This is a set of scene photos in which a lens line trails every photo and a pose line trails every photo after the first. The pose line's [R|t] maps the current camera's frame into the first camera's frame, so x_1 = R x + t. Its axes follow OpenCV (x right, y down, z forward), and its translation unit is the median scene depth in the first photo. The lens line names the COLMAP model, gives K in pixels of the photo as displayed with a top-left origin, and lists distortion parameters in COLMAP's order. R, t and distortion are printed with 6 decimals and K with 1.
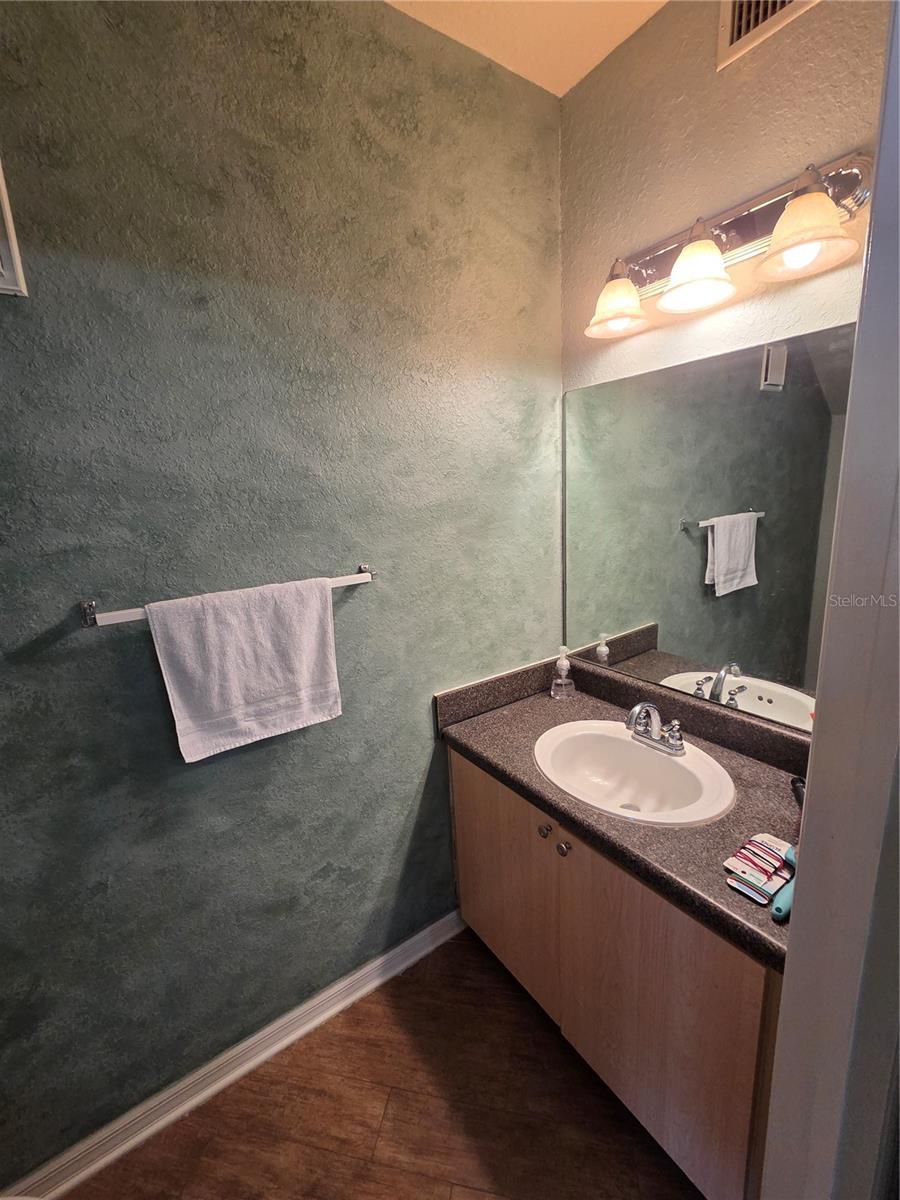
lens RADIAL K [[495.5, 0, 450.0], [0, 495.5, 600.0], [0, 0, 1]] dist [-0.002152, 0.000654]
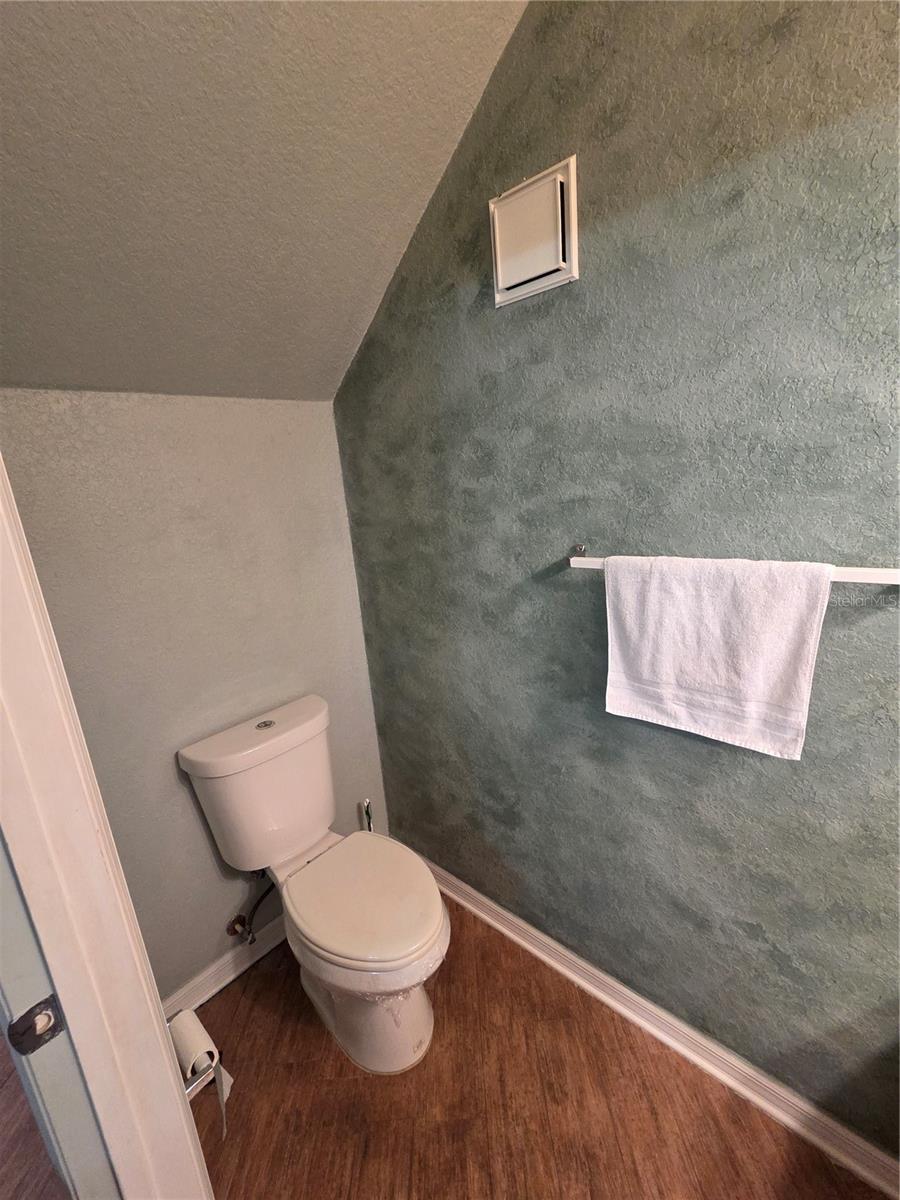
lens RADIAL K [[495.5, 0, 450.0], [0, 495.5, 600.0], [0, 0, 1]] dist [-0.002152, 0.000654]
pose [[0.227945, 0.261571, -0.937882, 0.291273], [-0.136352, 0.962323, 0.235248, -0.092718], [0.964079, 0.074259, 0.255022, 0.364148]]
